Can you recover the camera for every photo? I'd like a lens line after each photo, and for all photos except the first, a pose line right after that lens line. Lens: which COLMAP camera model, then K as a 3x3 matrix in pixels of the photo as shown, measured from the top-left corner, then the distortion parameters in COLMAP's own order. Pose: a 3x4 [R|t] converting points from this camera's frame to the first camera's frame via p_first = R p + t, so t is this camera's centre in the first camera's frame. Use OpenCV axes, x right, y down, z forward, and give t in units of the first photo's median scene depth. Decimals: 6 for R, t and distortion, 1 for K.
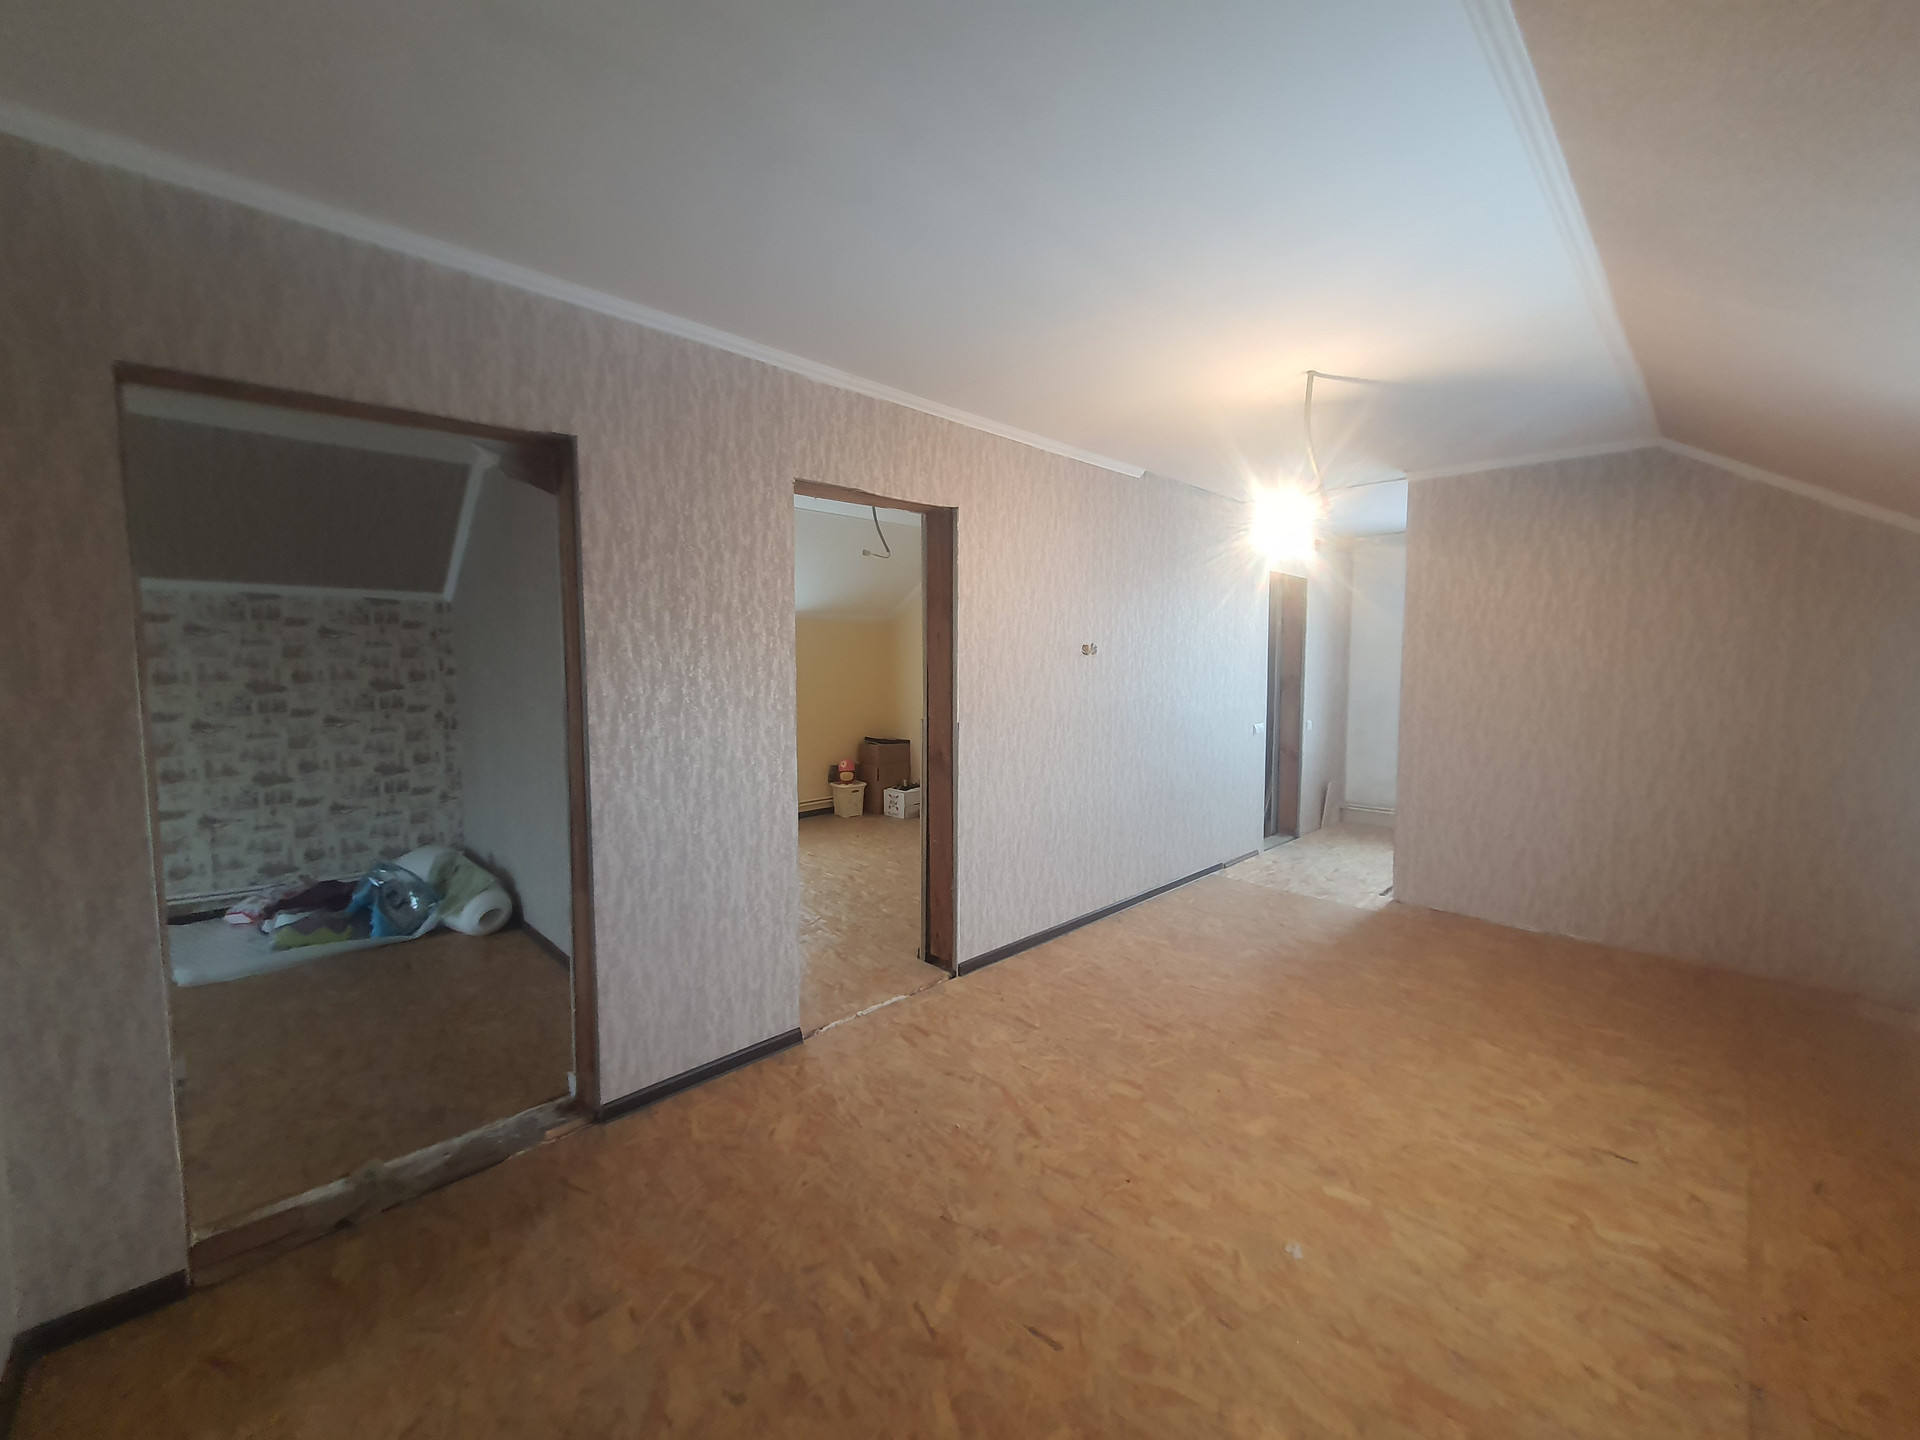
lens RADIAL K [[746.8, 0, 972.6], [0, 746.8, 710.5], [0, 0, 1]] dist [0.005868, -0.000397]
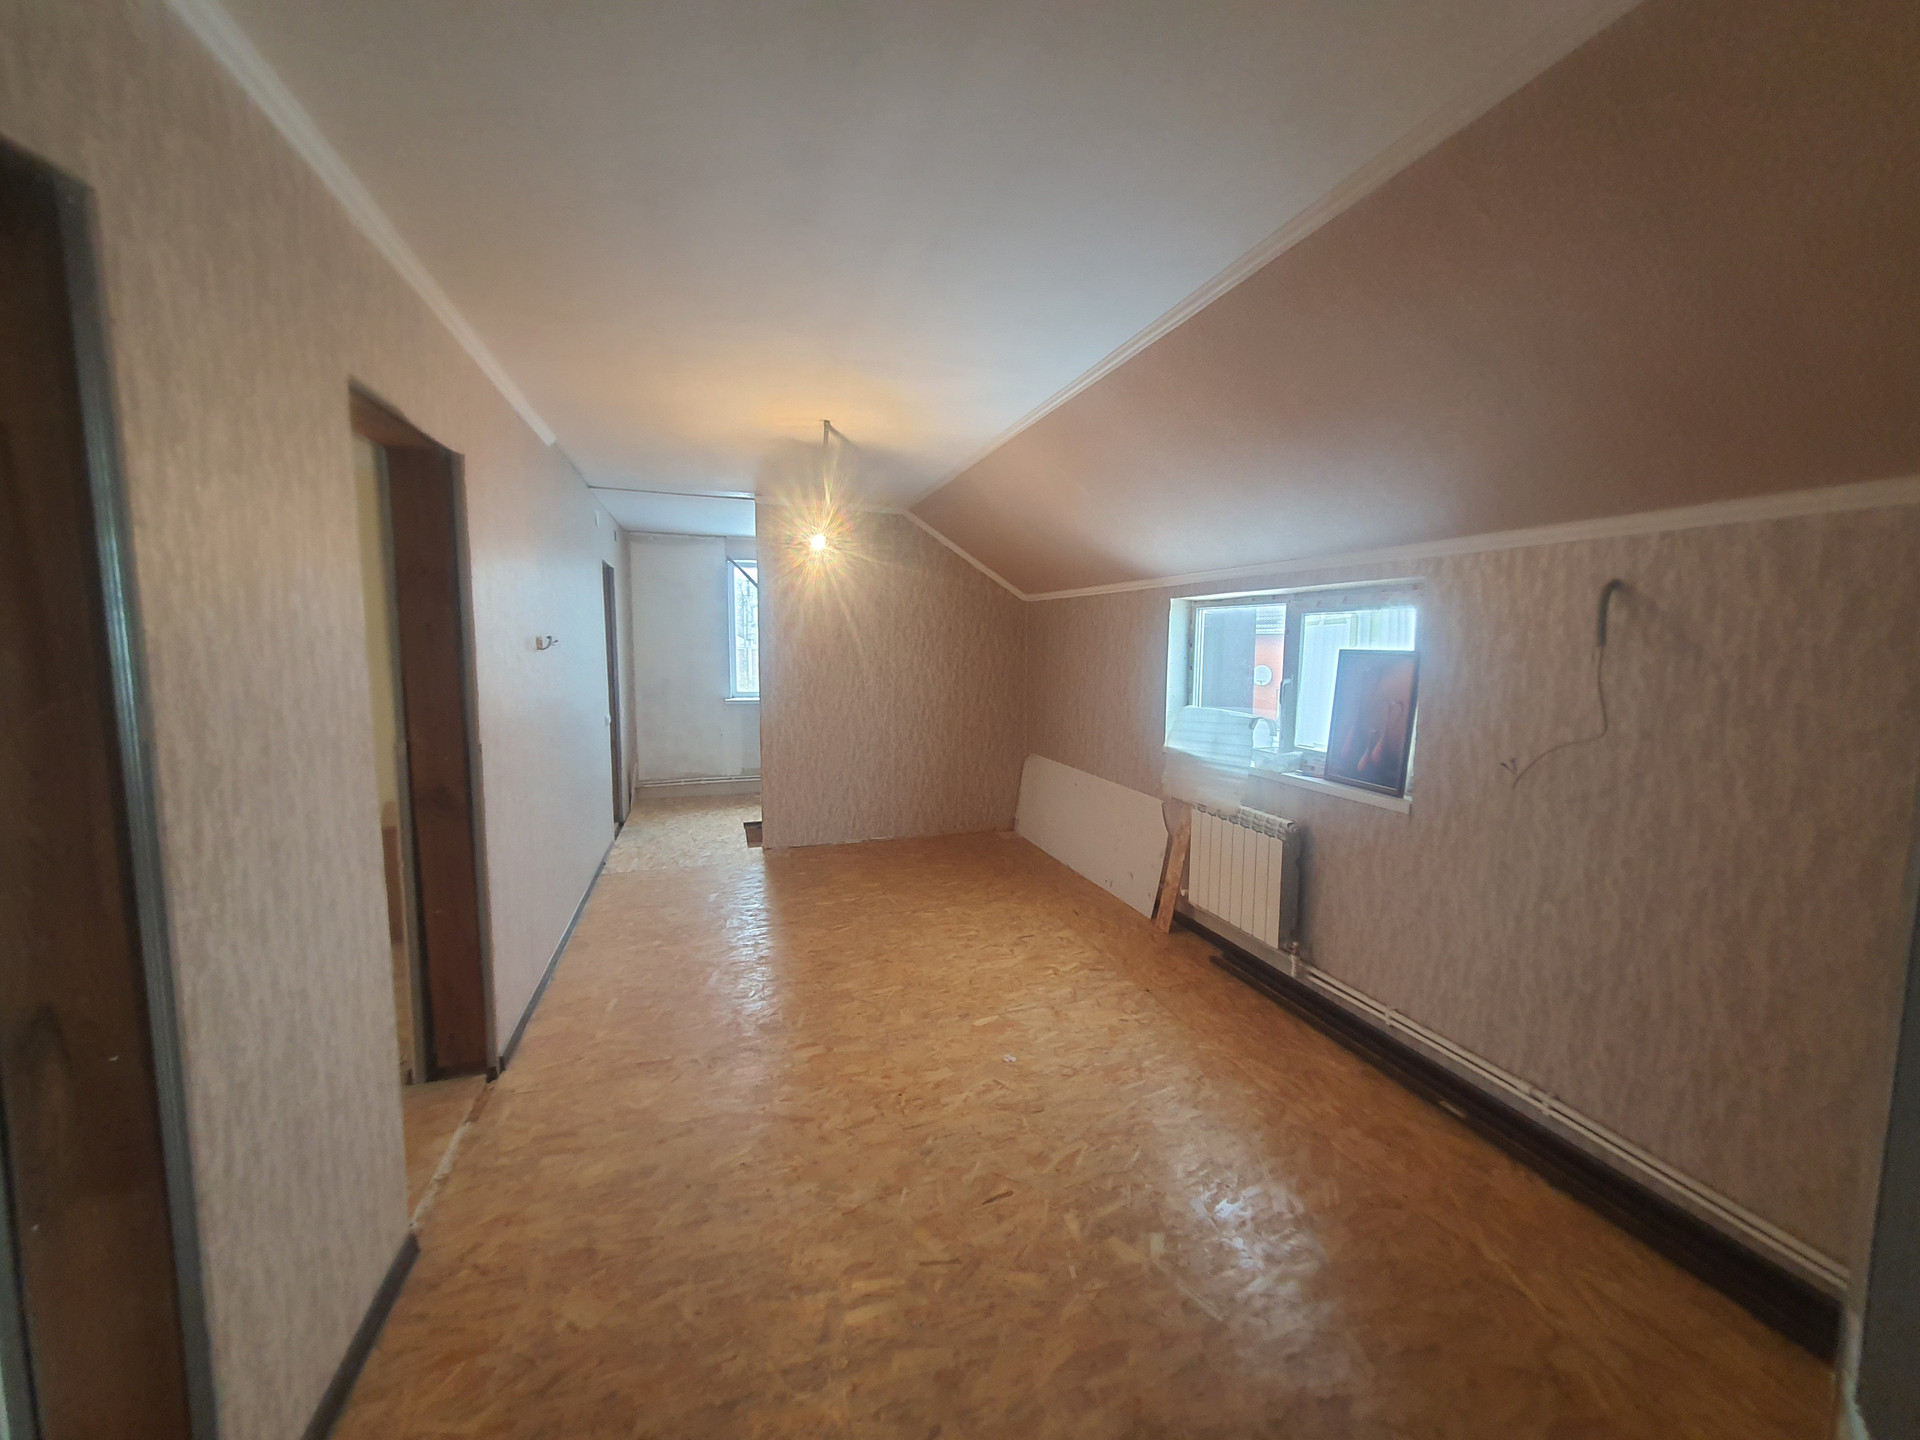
lens RADIAL K [[746.8, 0, 964.7], [0, 746.8, 716.3], [0, 0, 1]] dist [0.005868, -0.000397]
pose [[0.436852, -0.088934, 0.895126, -0.647604], [0.058826, 0.995795, 0.070226, -0.048777], [-0.897608, 0.021978, 0.440247, 0.304427]]
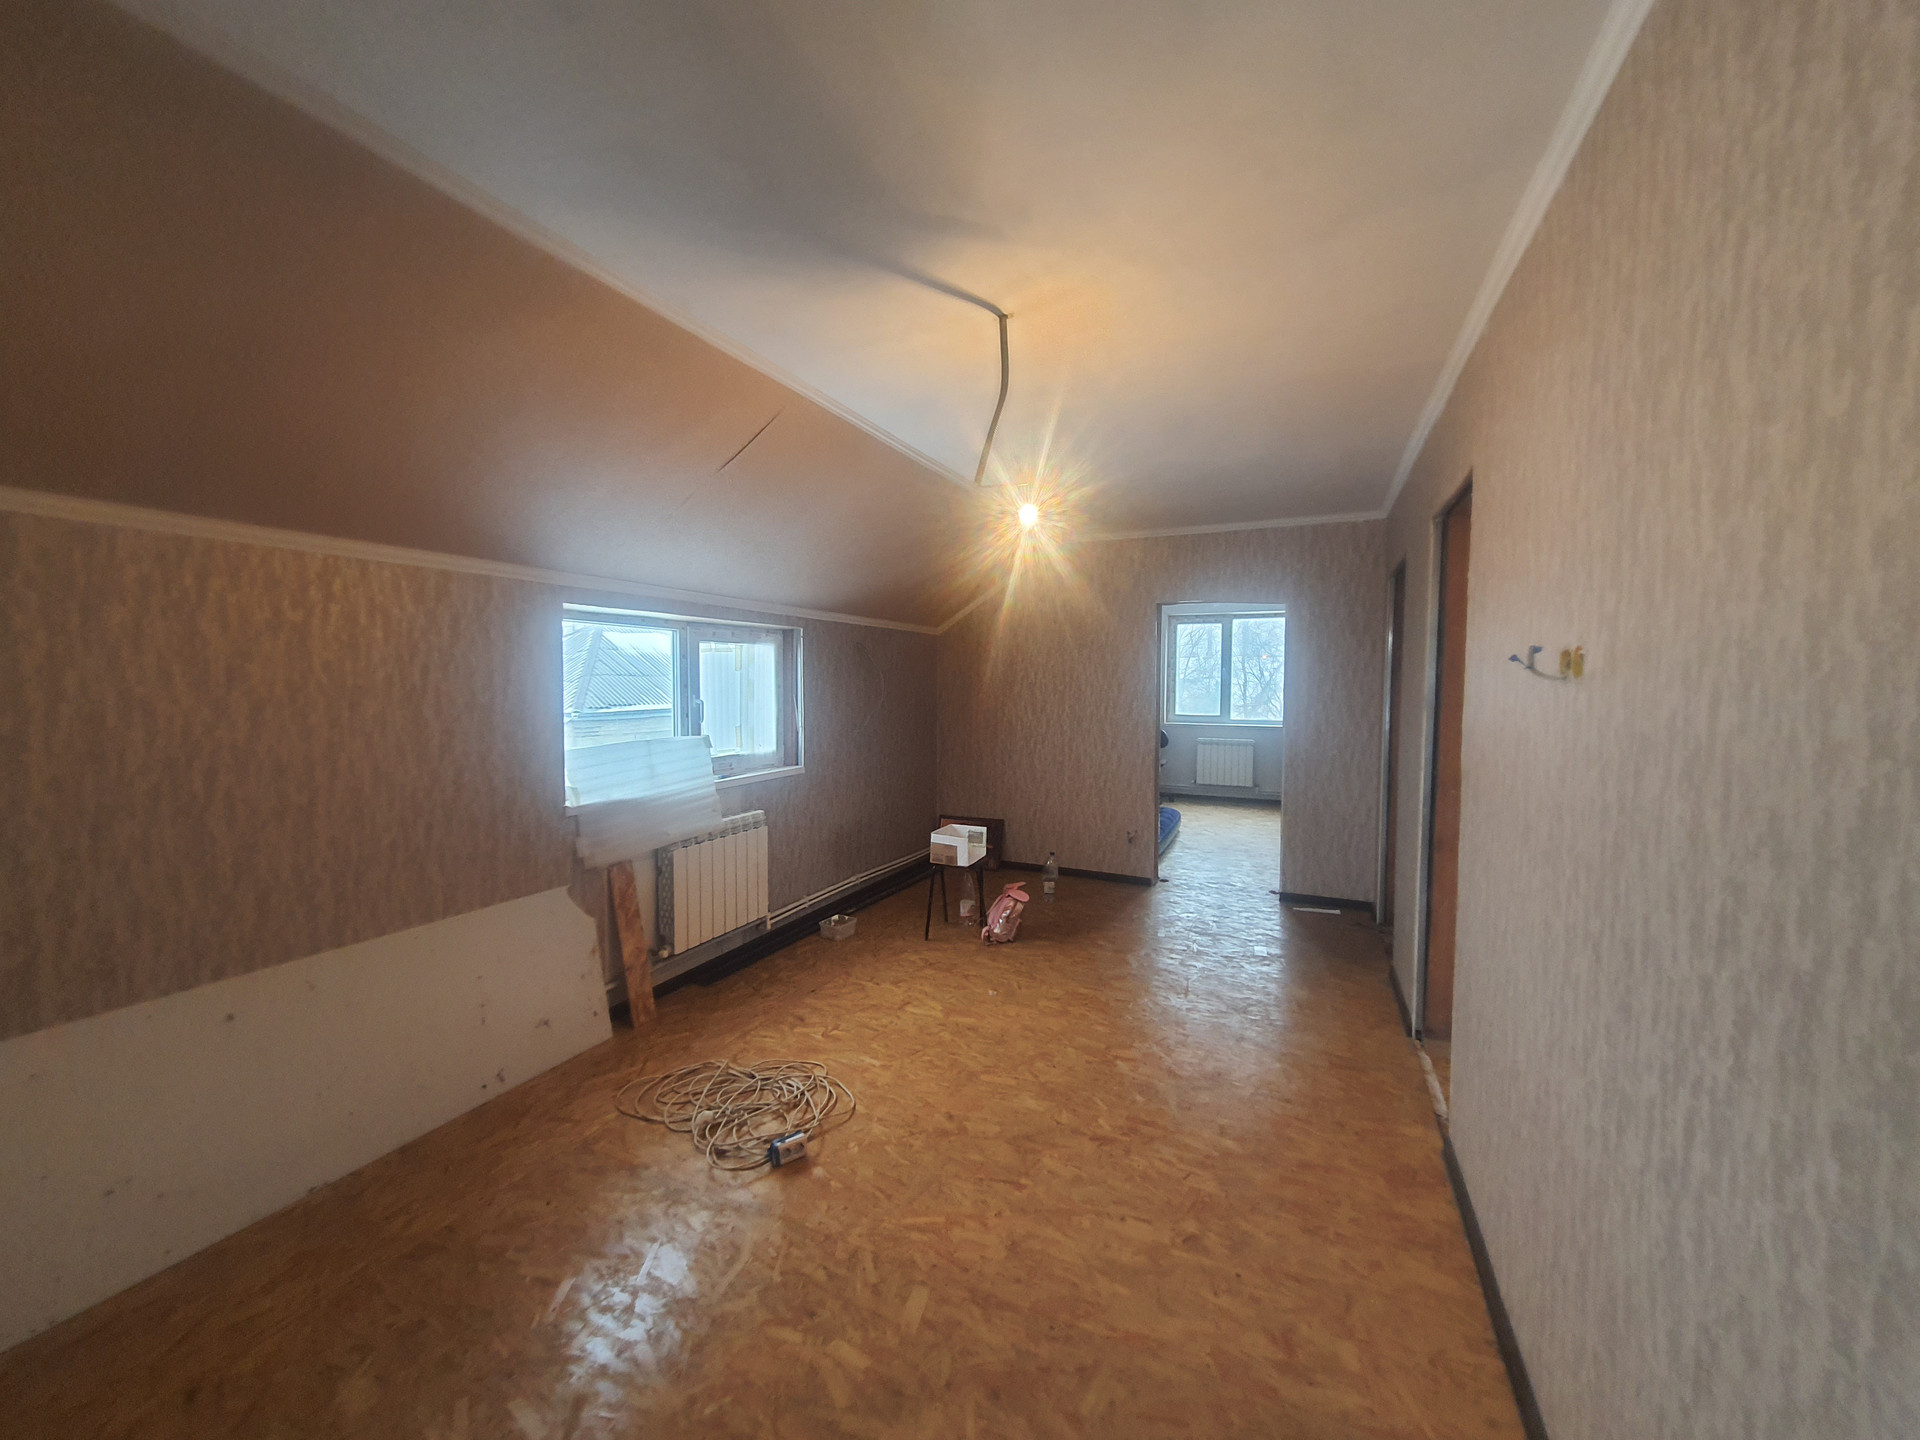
lens RADIAL K [[746.8, 0, 969.8], [0, 746.8, 717.0], [0, 0, 1]] dist [0.005868, -0.000397]
pose [[-0.929258, 0.015416, -0.369109, 0.864878], [-0.030533, 0.992506, 0.118320, -0.144352], [0.368167, 0.121220, -0.921824, 1.949785]]
